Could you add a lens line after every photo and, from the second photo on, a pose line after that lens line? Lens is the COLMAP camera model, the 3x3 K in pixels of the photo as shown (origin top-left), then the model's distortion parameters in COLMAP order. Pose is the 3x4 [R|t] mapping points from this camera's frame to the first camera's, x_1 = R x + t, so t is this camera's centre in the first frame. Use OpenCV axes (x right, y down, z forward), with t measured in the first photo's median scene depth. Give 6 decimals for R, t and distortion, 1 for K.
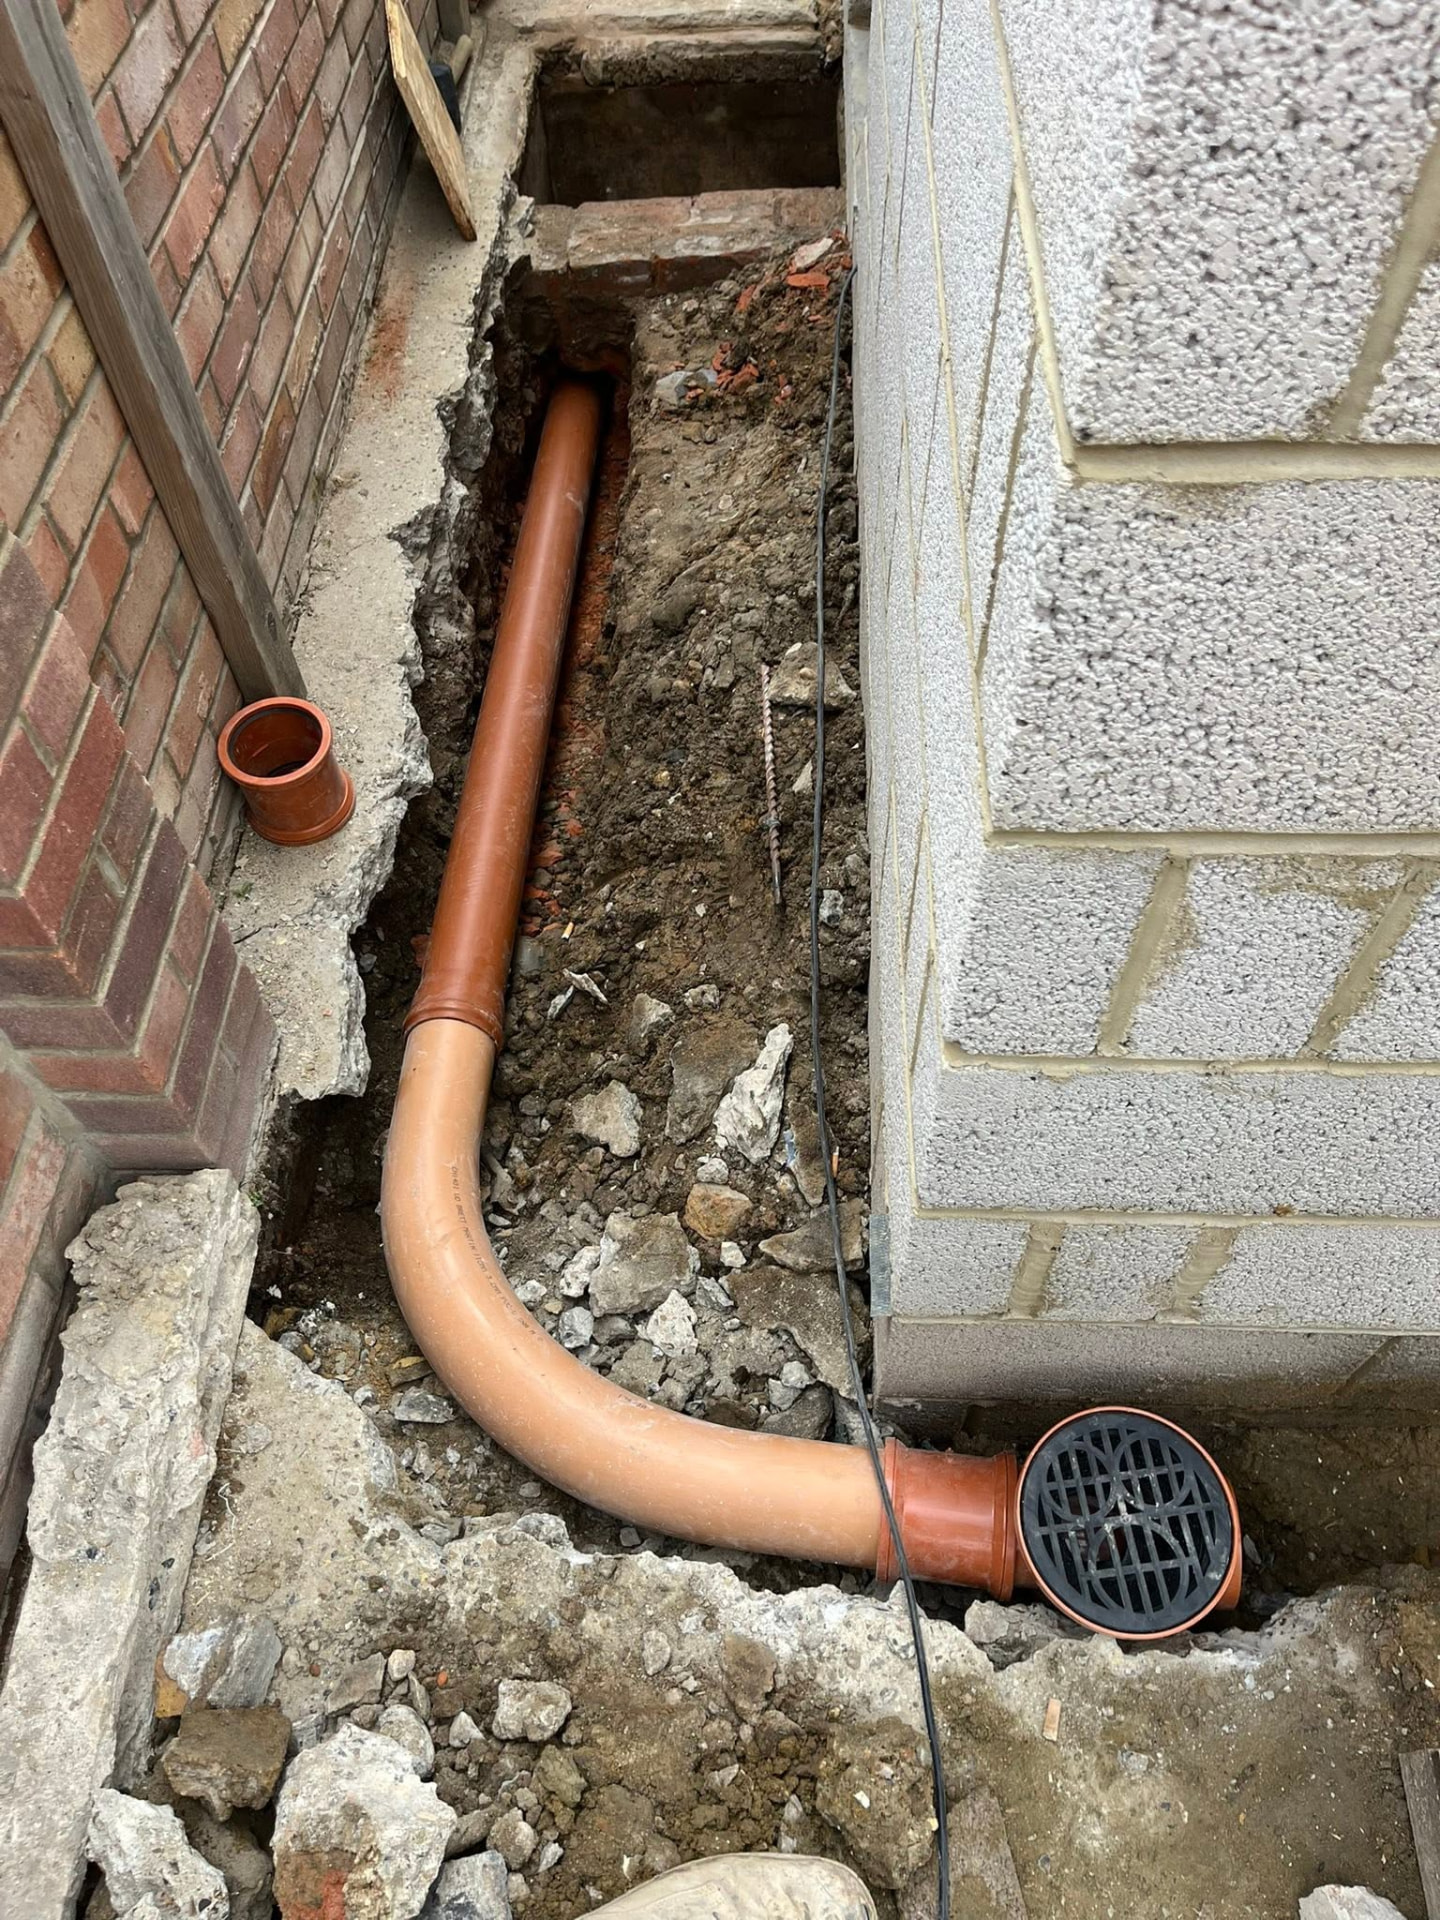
lens RADIAL K [[1437.4, 0, 716.5], [0, 1437.4, 951.8], [0, 0, 1]] dist [0.065847, -0.093649]
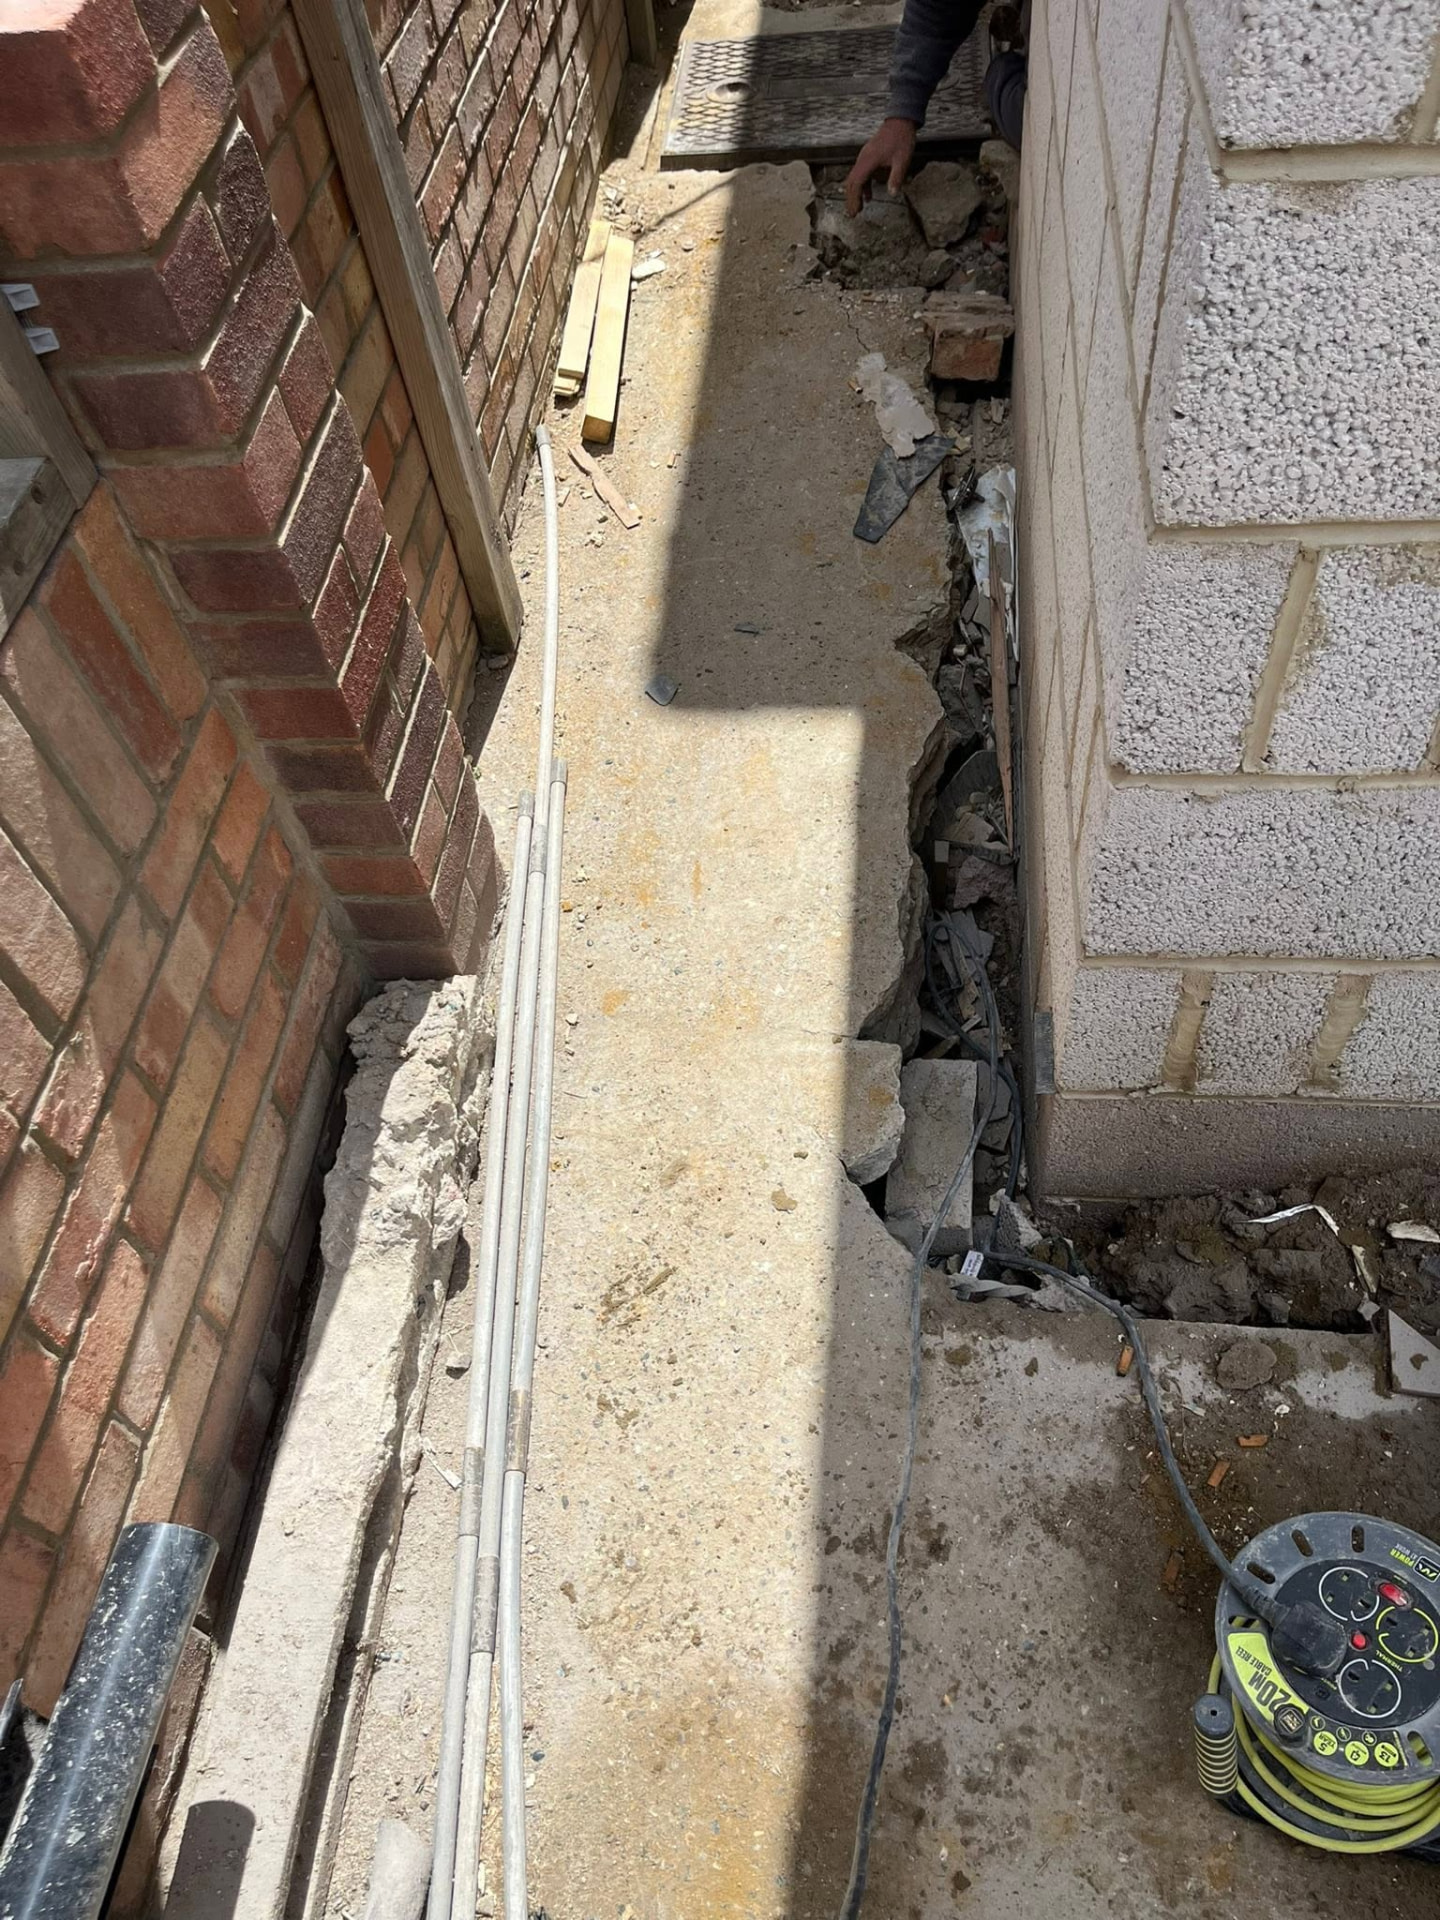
lens RADIAL K [[1429.7, 0, 729.2], [0, 1429.7, 954.5], [0, 0, 1]] dist [0.077187, -0.106337]
pose [[0.996144, 0.005707, -0.087543, -0.055361], [-0.008546, 0.999448, -0.032093, 0.289478], [0.087312, 0.032718, 0.995644, -0.227930]]
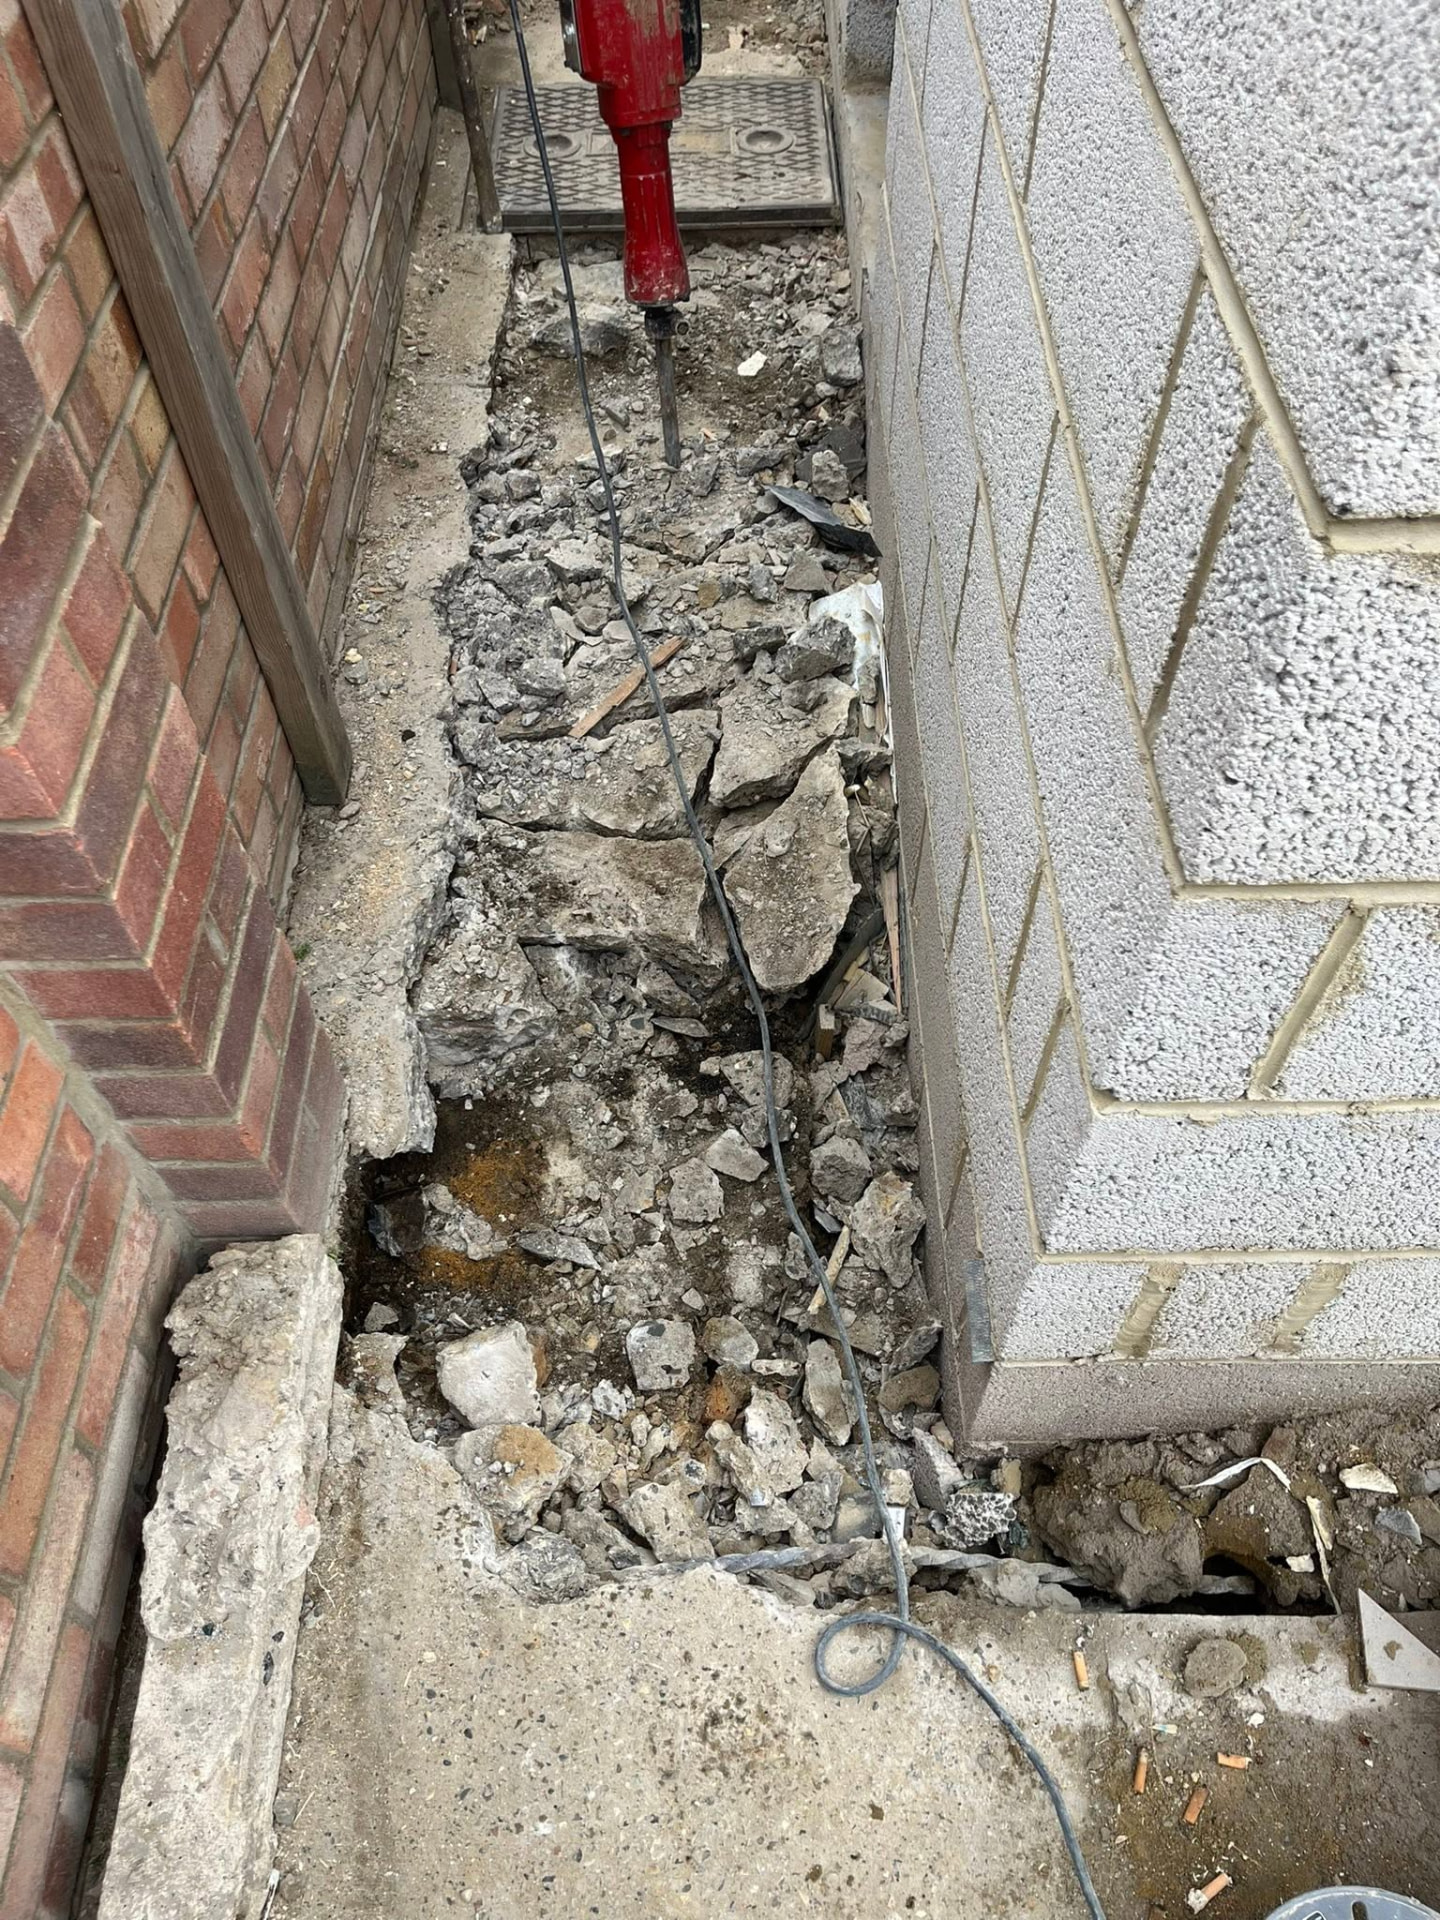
lens RADIAL K [[1432.4, 0, 720.0], [0, 1432.4, 960.0], [0, 0, 1]] dist [0.074429, -0.097130]
pose [[0.999085, -0.023729, 0.035571, -0.157333], [0.024586, 0.999413, -0.023864, -0.012820], [-0.034984, 0.024716, 0.999082, -0.012264]]
